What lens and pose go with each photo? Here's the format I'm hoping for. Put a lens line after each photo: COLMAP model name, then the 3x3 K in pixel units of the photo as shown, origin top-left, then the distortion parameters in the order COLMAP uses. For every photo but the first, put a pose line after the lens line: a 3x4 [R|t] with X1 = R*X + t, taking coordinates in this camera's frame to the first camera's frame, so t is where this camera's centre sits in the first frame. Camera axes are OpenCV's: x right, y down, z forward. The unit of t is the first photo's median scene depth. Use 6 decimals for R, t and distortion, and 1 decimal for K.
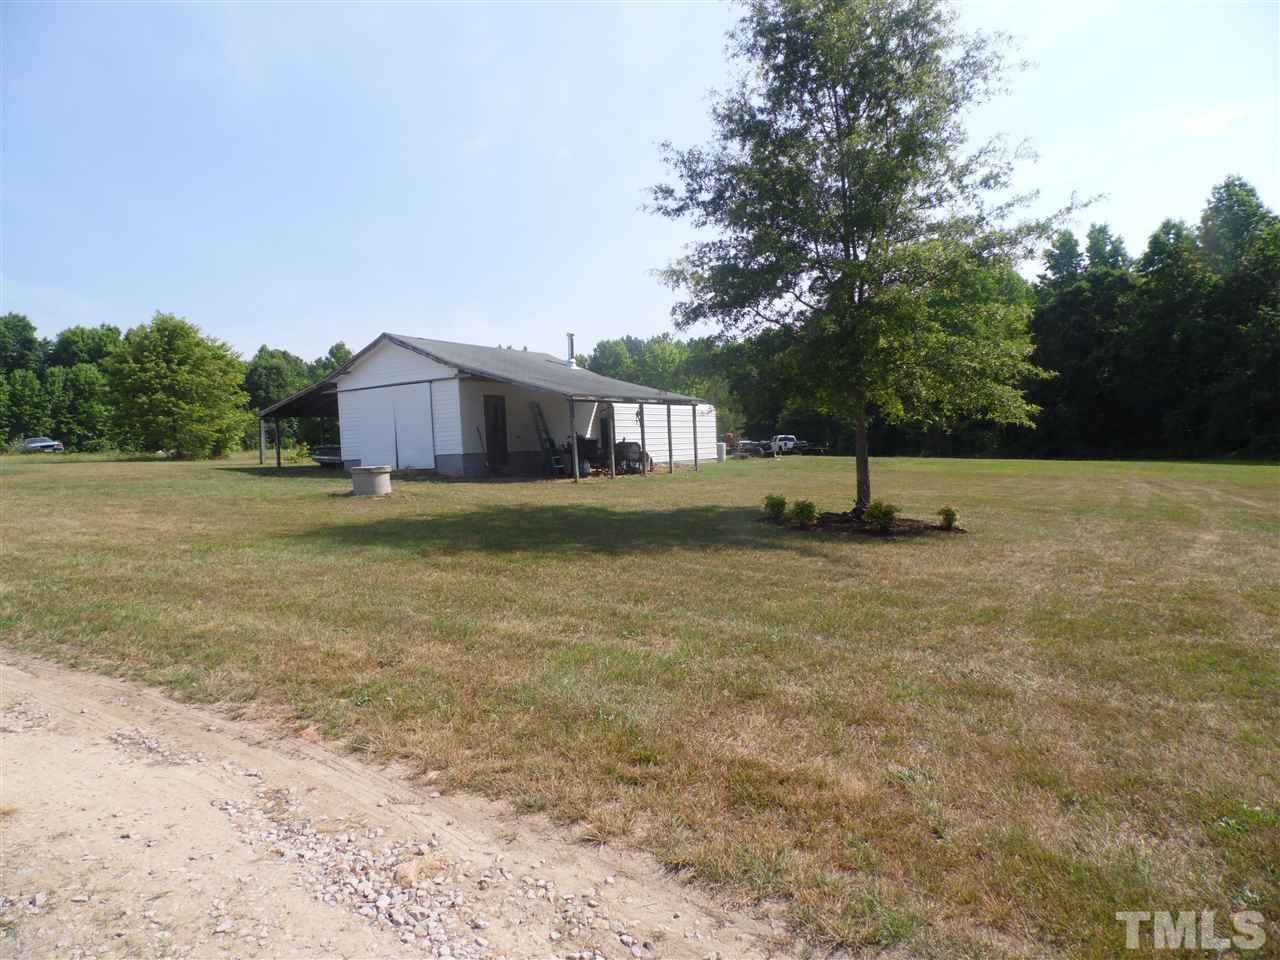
lens RADIAL K [[857.7, 0, 641.5], [0, 857.7, 481.8], [0, 0, 1]] dist [0.007023, -0.000725]
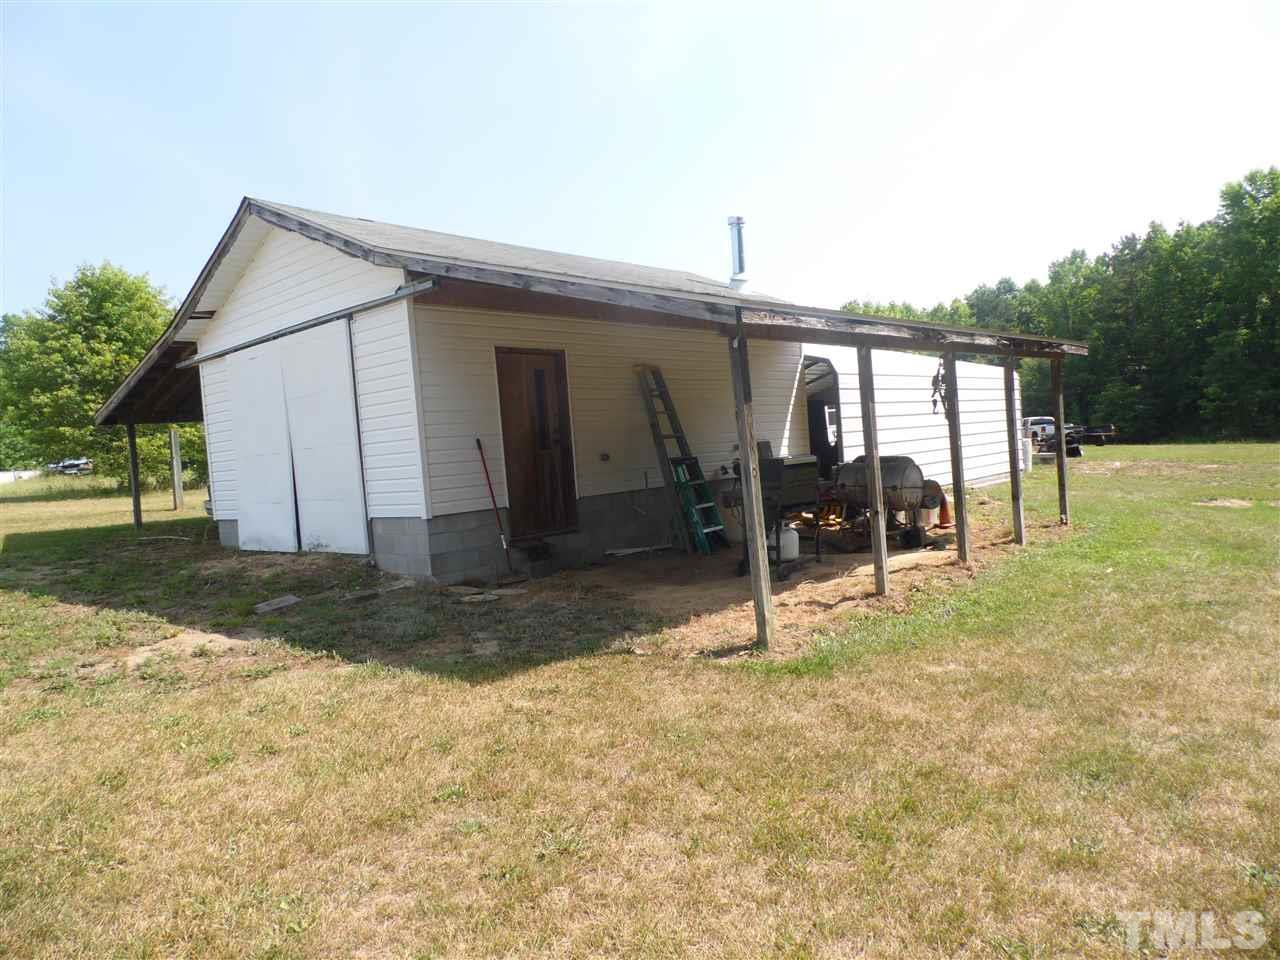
lens RADIAL K [[857.7, 0, 639.5], [0, 857.7, 481.5], [0, 0, 1]] dist [0.007023, -0.000725]
pose [[0.979139, -0.019967, -0.202206, -0.050951], [0.022828, 0.999669, 0.011825, -0.045711], [0.201904, -0.016194, 0.979272, 0.632221]]
